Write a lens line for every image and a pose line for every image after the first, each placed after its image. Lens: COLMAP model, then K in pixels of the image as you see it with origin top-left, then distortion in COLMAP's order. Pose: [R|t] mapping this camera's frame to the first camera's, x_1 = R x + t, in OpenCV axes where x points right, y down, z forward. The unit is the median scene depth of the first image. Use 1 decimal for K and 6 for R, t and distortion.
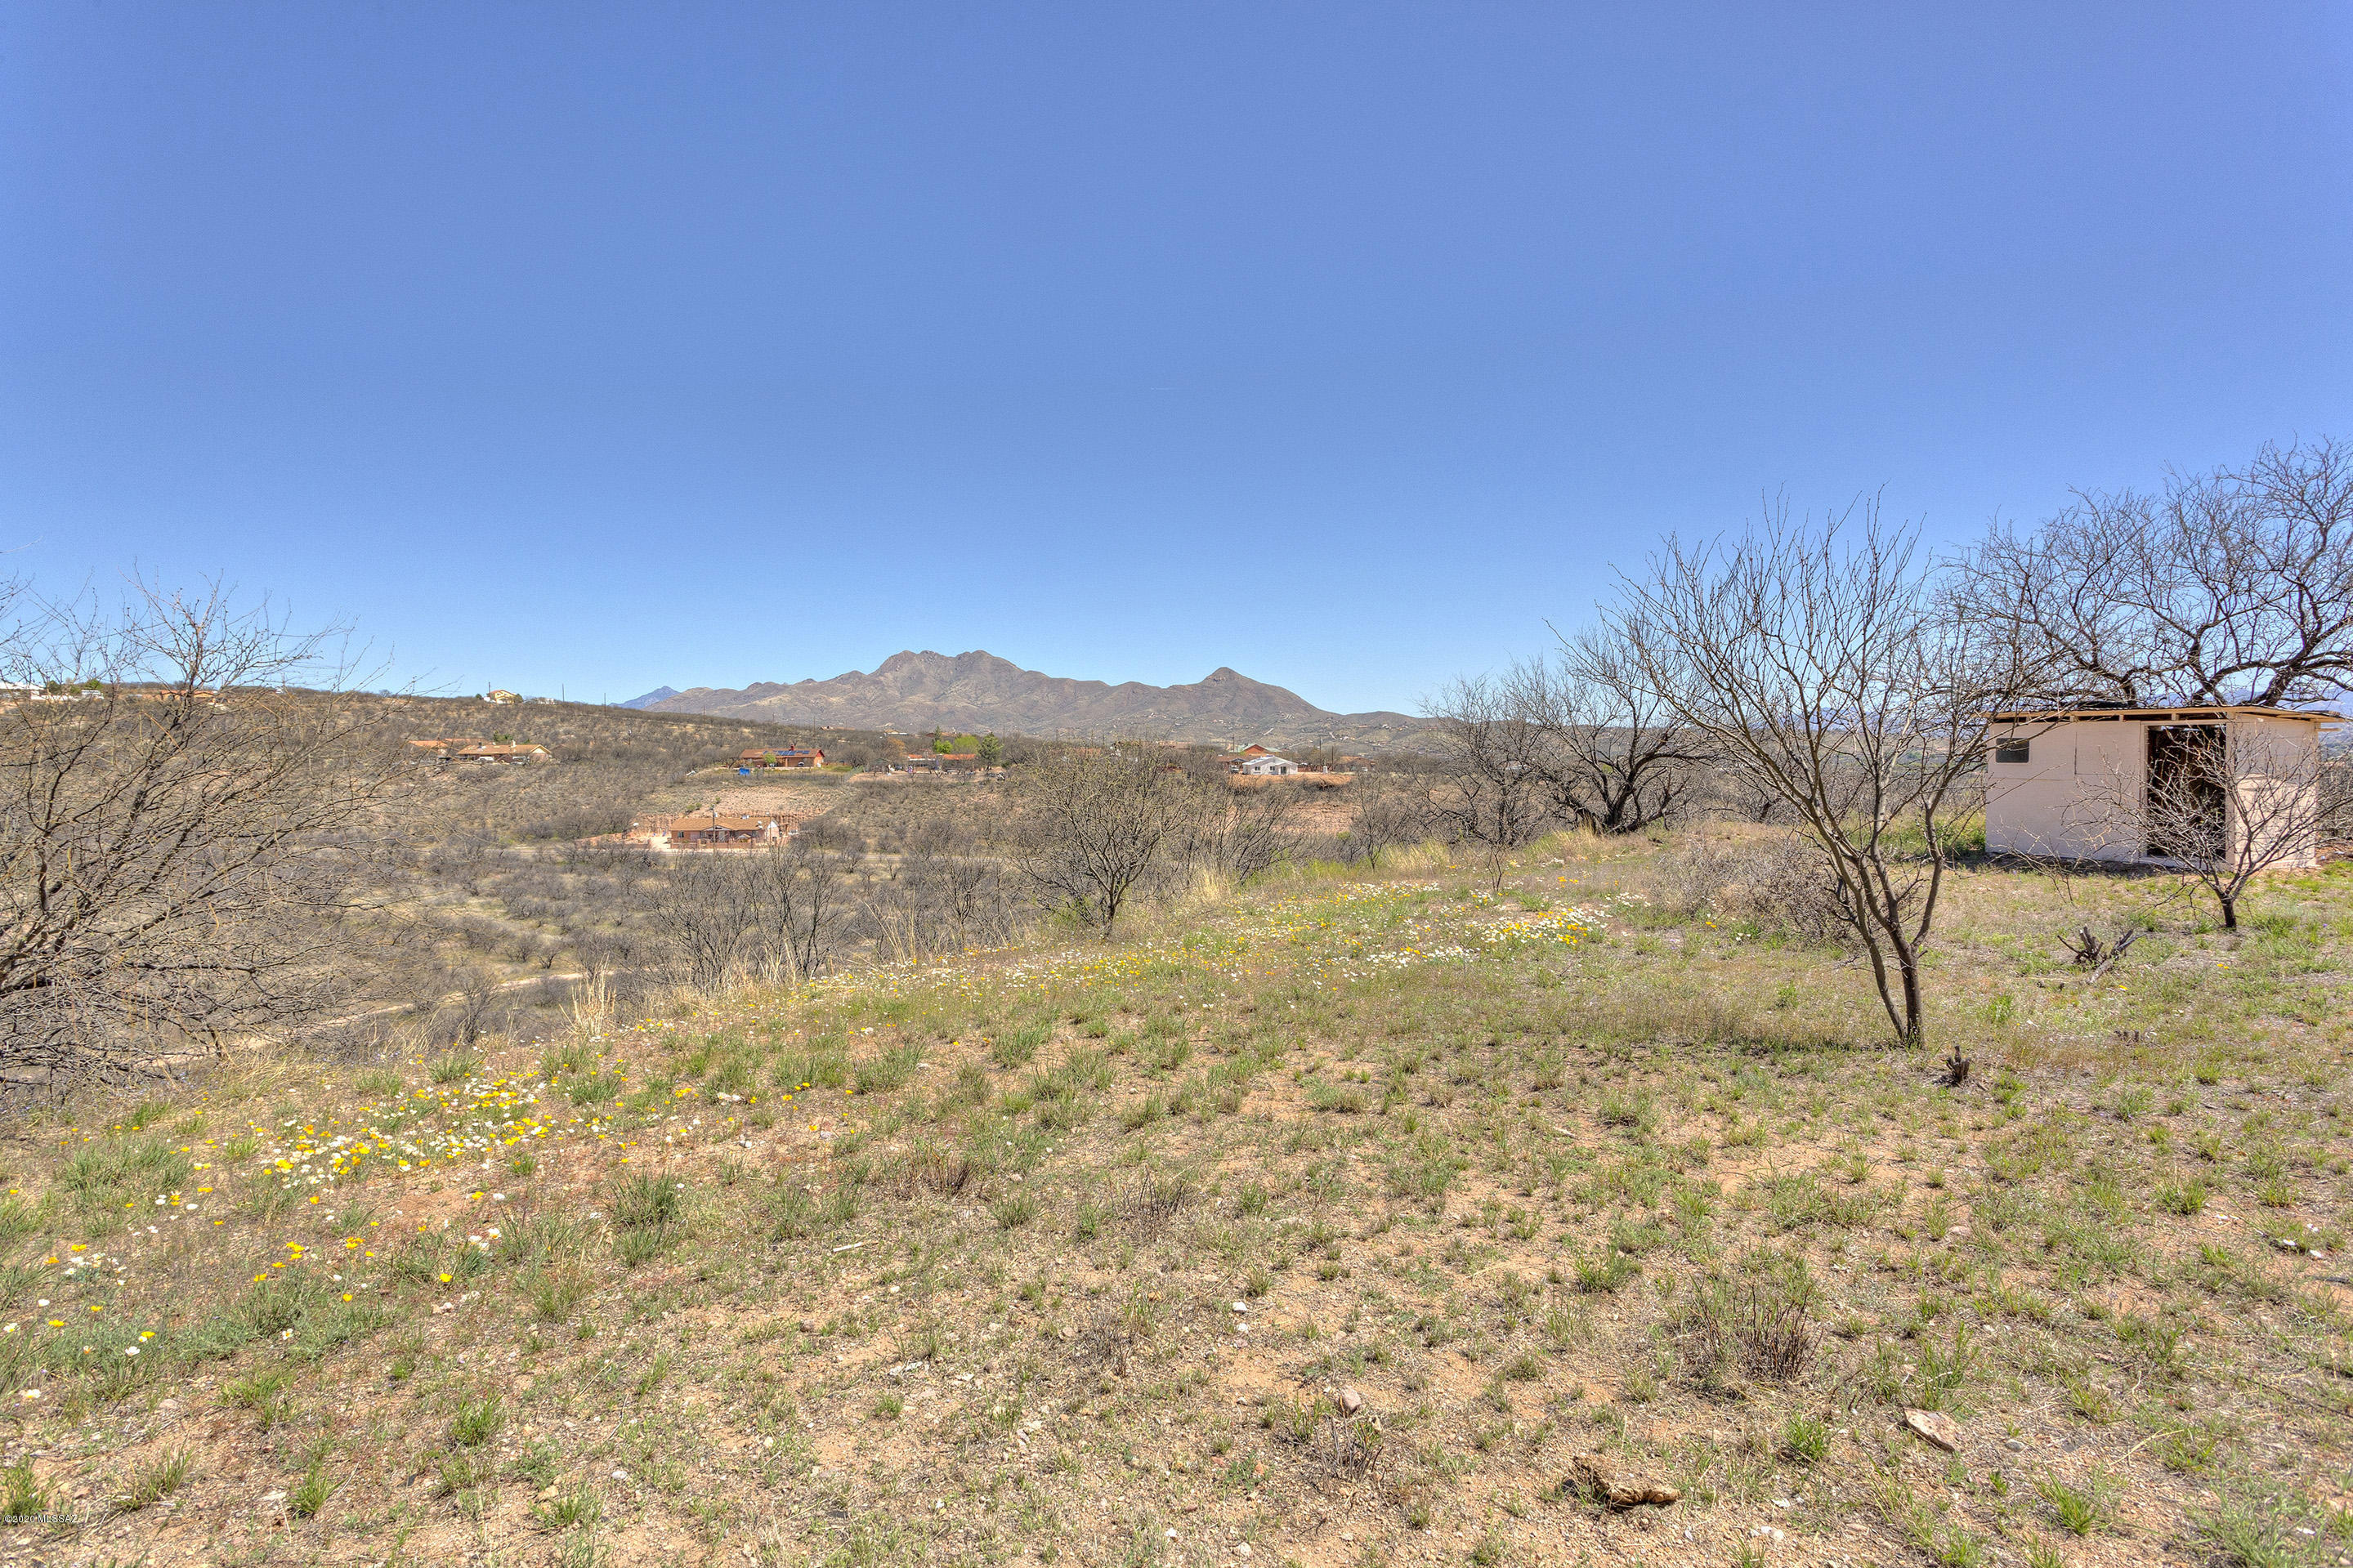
lens RADIAL K [[1259.1, 0, 1177.2], [0, 1259.1, 784.8], [0, 0, 1]] dist [0.000908, 0.000666]
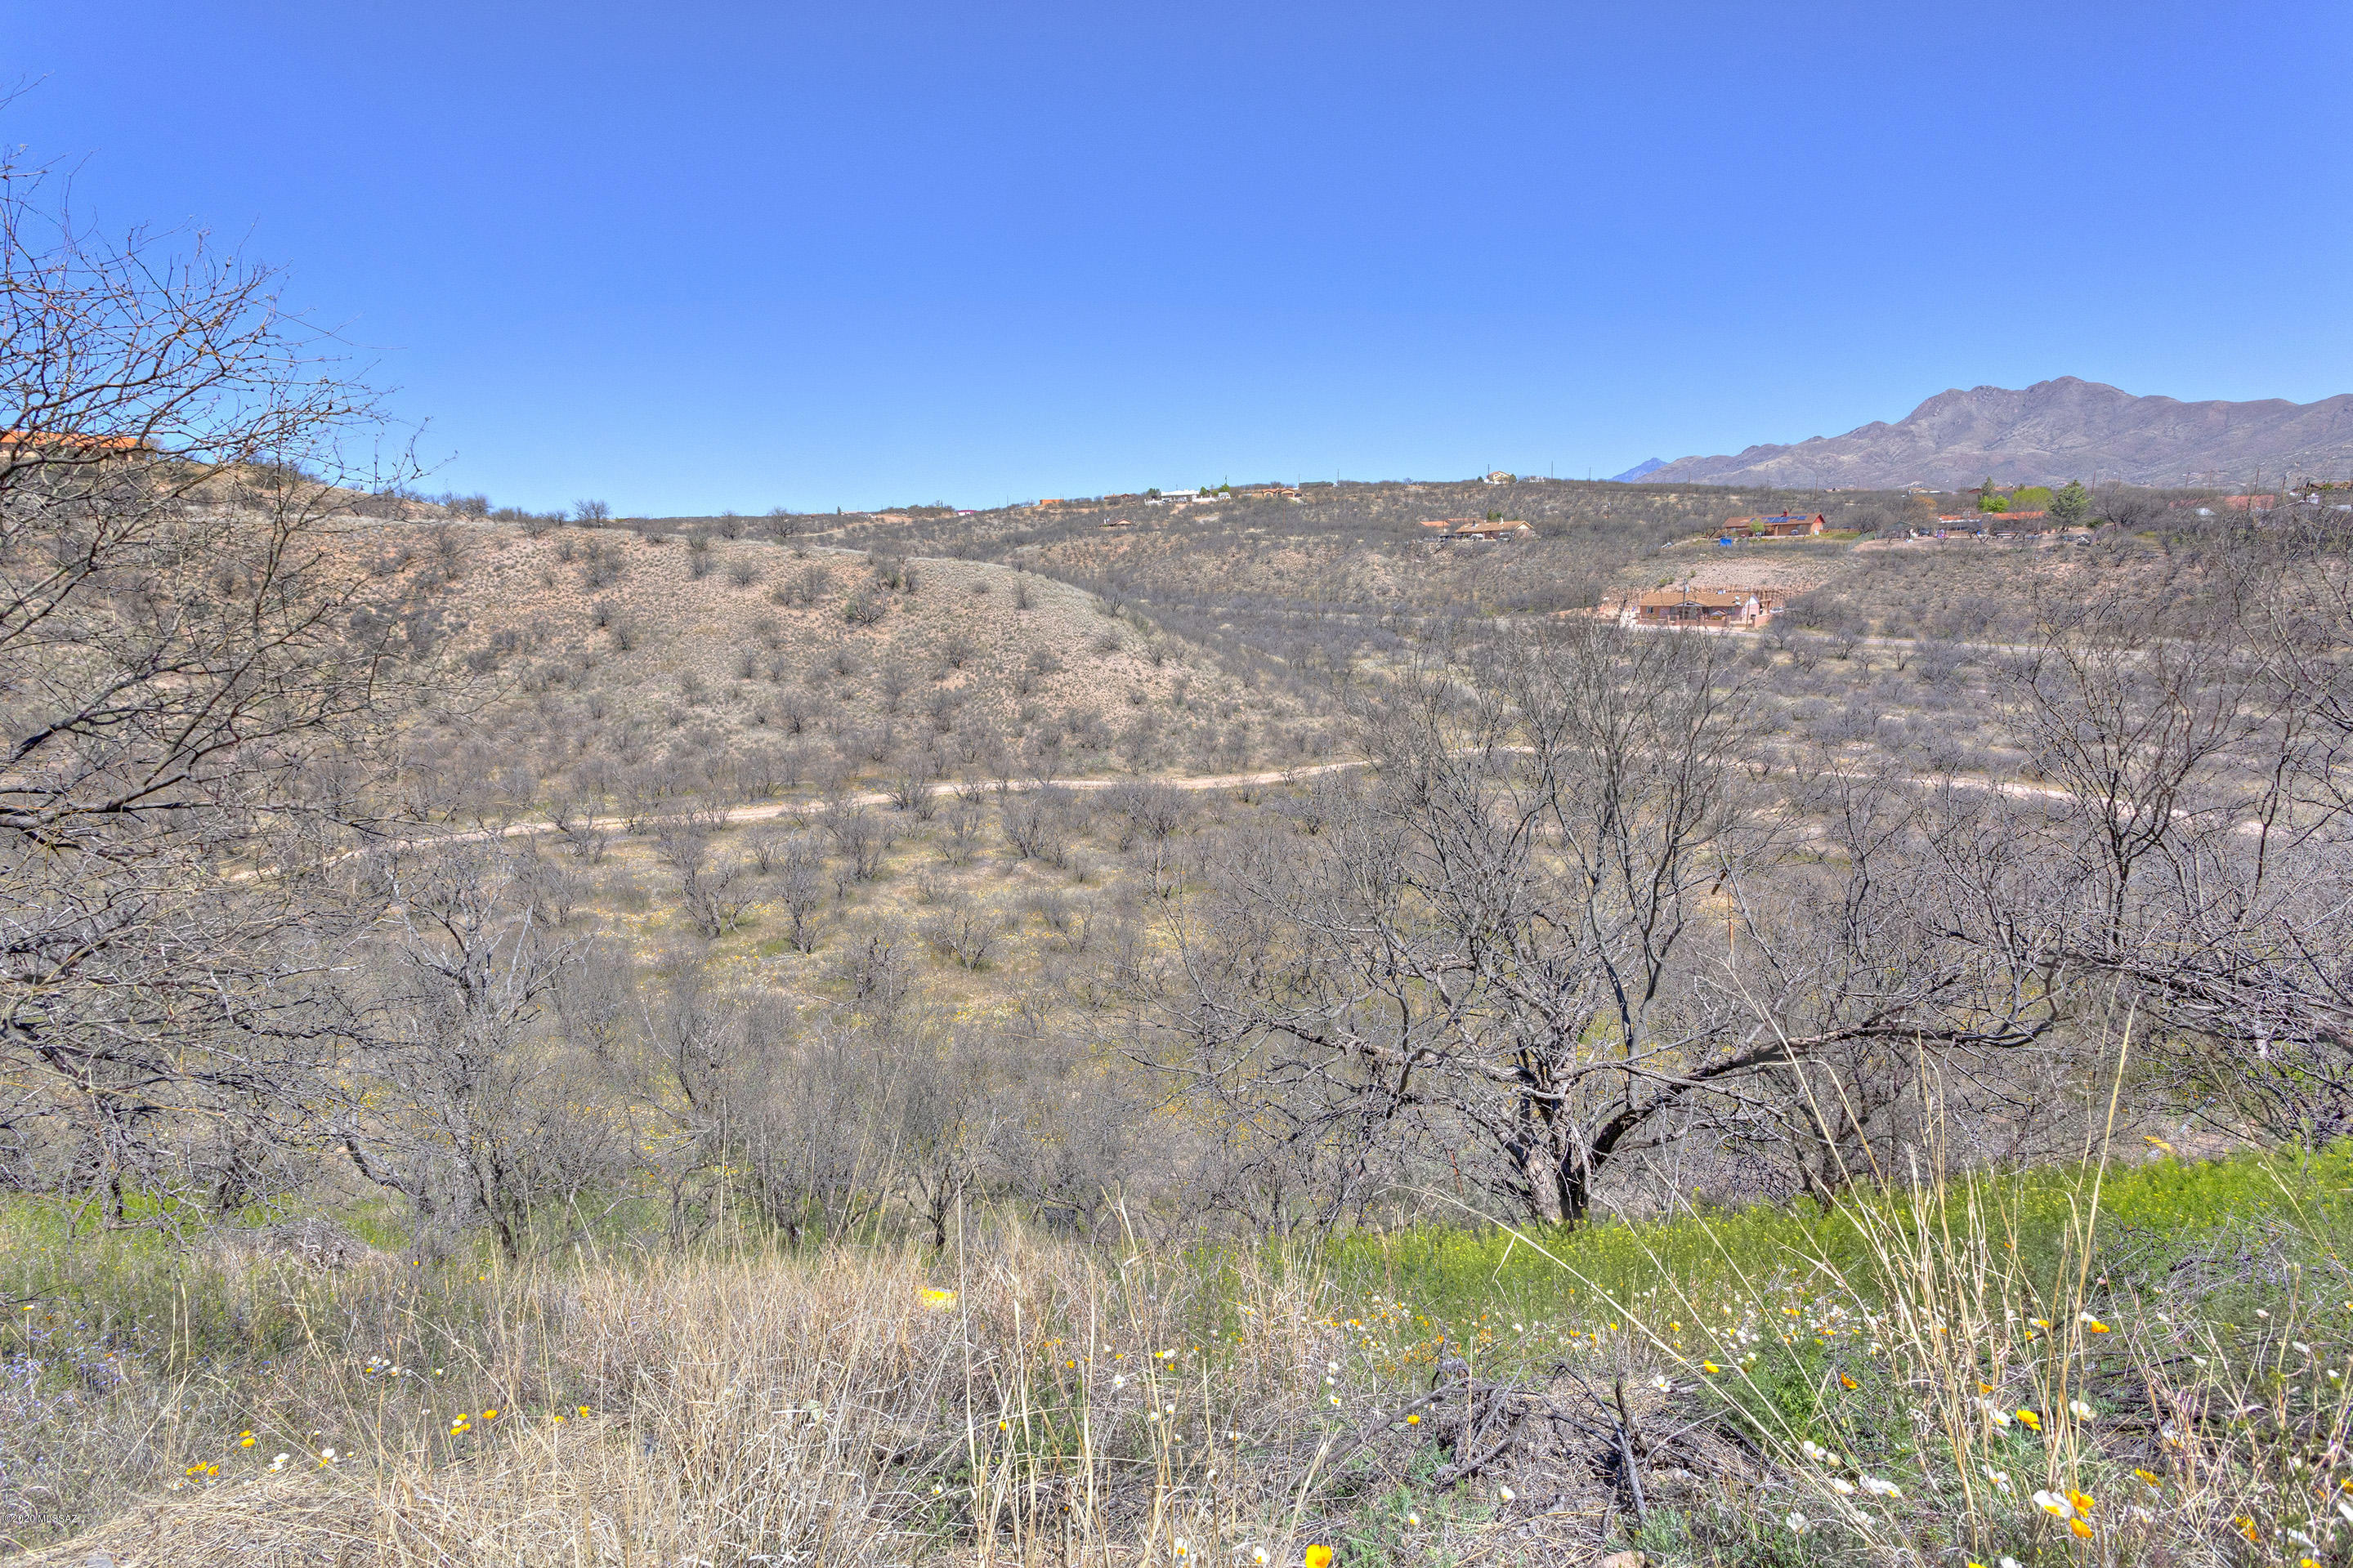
lens RADIAL K [[1116.9, 0, 1172.2], [0, 1116.9, 786.1], [0, 0, 1]] dist [0.011886, 0.000108]
pose [[0.701369, 0.131063, -0.700645, -0.029200], [0.007578, 0.981524, 0.191191, 0.004789], [0.712758, -0.139405, 0.687417, 0.120135]]
